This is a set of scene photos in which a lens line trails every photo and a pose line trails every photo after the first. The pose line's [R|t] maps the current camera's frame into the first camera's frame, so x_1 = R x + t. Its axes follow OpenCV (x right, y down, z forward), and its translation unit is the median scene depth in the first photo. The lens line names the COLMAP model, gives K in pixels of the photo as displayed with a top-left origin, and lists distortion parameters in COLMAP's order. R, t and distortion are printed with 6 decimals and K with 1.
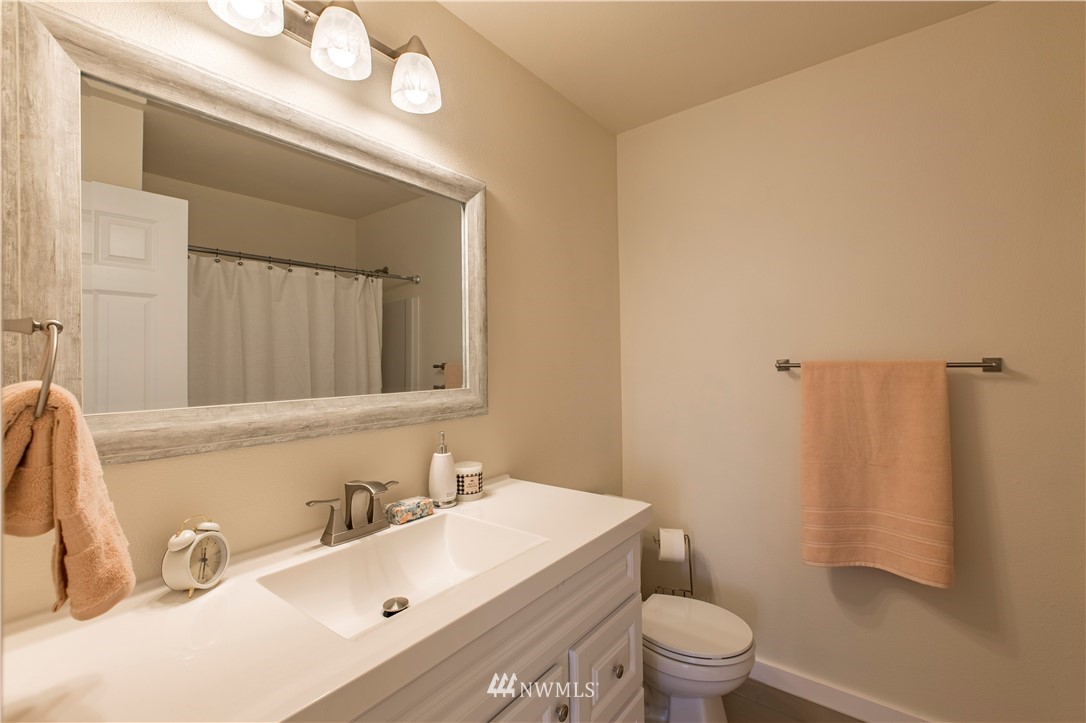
lens RADIAL K [[488.5, 0, 541.8], [0, 488.5, 358.3], [0, 0, 1]] dist [-0.000376, 0.000122]
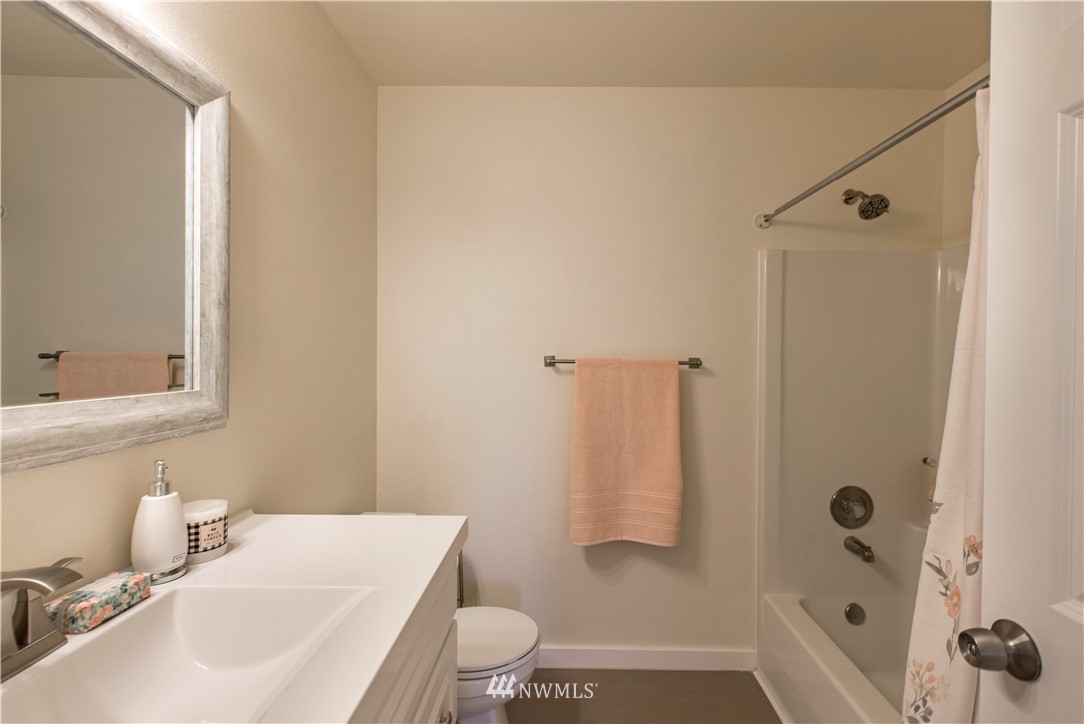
lens RADIAL K [[499.1, 0, 540.3], [0, 499.1, 361.8], [0, 0, 1]] dist [-0.000262, 0.000231]
pose [[0.817649, 0.012854, 0.575574, -0.160951], [-0.024985, 0.999601, 0.013170, 0.002595], [-0.575175, -0.025149, 0.817644, 0.182107]]
